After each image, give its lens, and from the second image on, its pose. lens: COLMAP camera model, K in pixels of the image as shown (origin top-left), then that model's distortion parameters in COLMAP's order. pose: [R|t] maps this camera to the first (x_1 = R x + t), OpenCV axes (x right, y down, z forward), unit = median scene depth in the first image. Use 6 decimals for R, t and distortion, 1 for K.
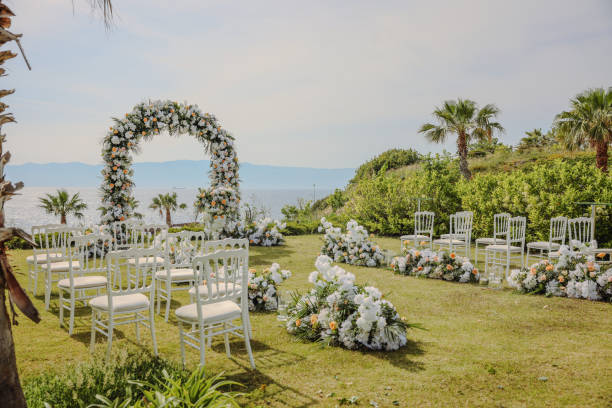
lens RADIAL K [[614.5, 0, 306.0], [0, 614.5, 204.0], [0, 0, 1]] dist [0.014988, 0.015152]
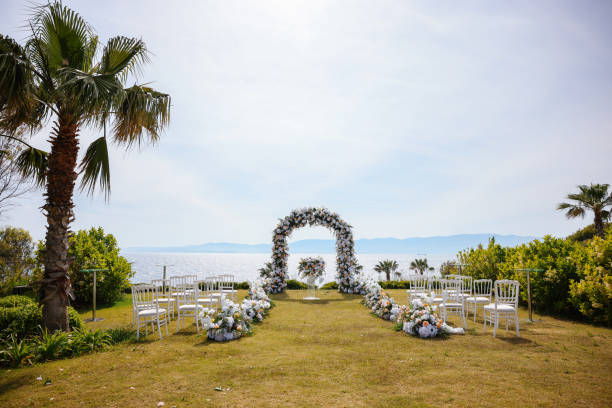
lens RADIAL K [[425.9, 0, 306.0], [0, 425.9, 204.0], [0, 0, 1]] dist [-0.095386, 0.083341]
pose [[0.847020, -0.061856, -0.527950, 0.422143], [-0.015284, 0.989962, -0.140508, -0.007039], [0.531341, 0.127082, 0.837572, -0.022820]]
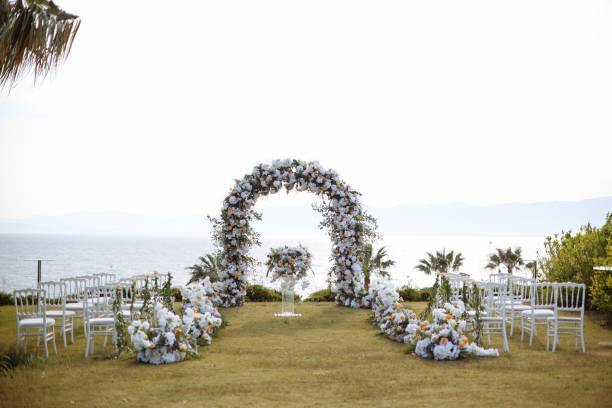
lens RADIAL K [[896.4, 0, 306.0], [0, 896.4, 204.0], [0, 0, 1]] dist [-0.169357, -0.025325]
pose [[0.860133, -0.014747, -0.509857, 0.565246], [-0.018293, 0.998047, -0.059728, -0.008619], [0.509742, 0.060701, 0.858183, -0.239986]]
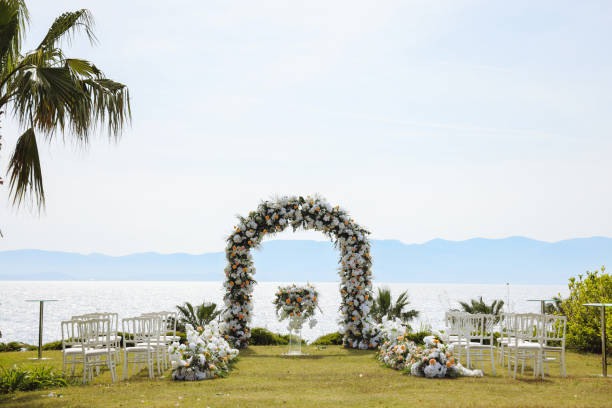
lens RADIAL K [[1246.6, 0, 319.3], [0, 1246.6, 205.6], [0, 0, 1]] dist [0.275707, 0.008941]
pose [[0.865888, -0.027467, -0.499484, 0.827818], [-0.017970, 0.996139, -0.085930, 0.016237], [0.499916, 0.083382, 0.862051, -0.706560]]
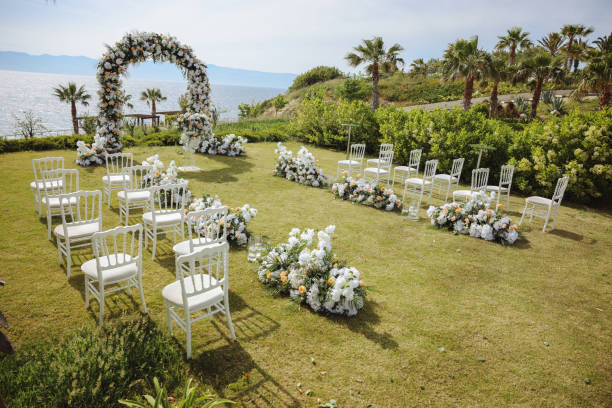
lens RADIAL K [[425.9, 0, 306.0], [0, 425.9, 204.0], [0, 0, 1]] dist [-0.095386, 0.083341]
pose [[0.991230, 0.030737, 0.128526, -0.021435], [-0.060810, 0.969577, 0.237112, -0.056962], [-0.117328, -0.242848, 0.962943, 0.104379]]
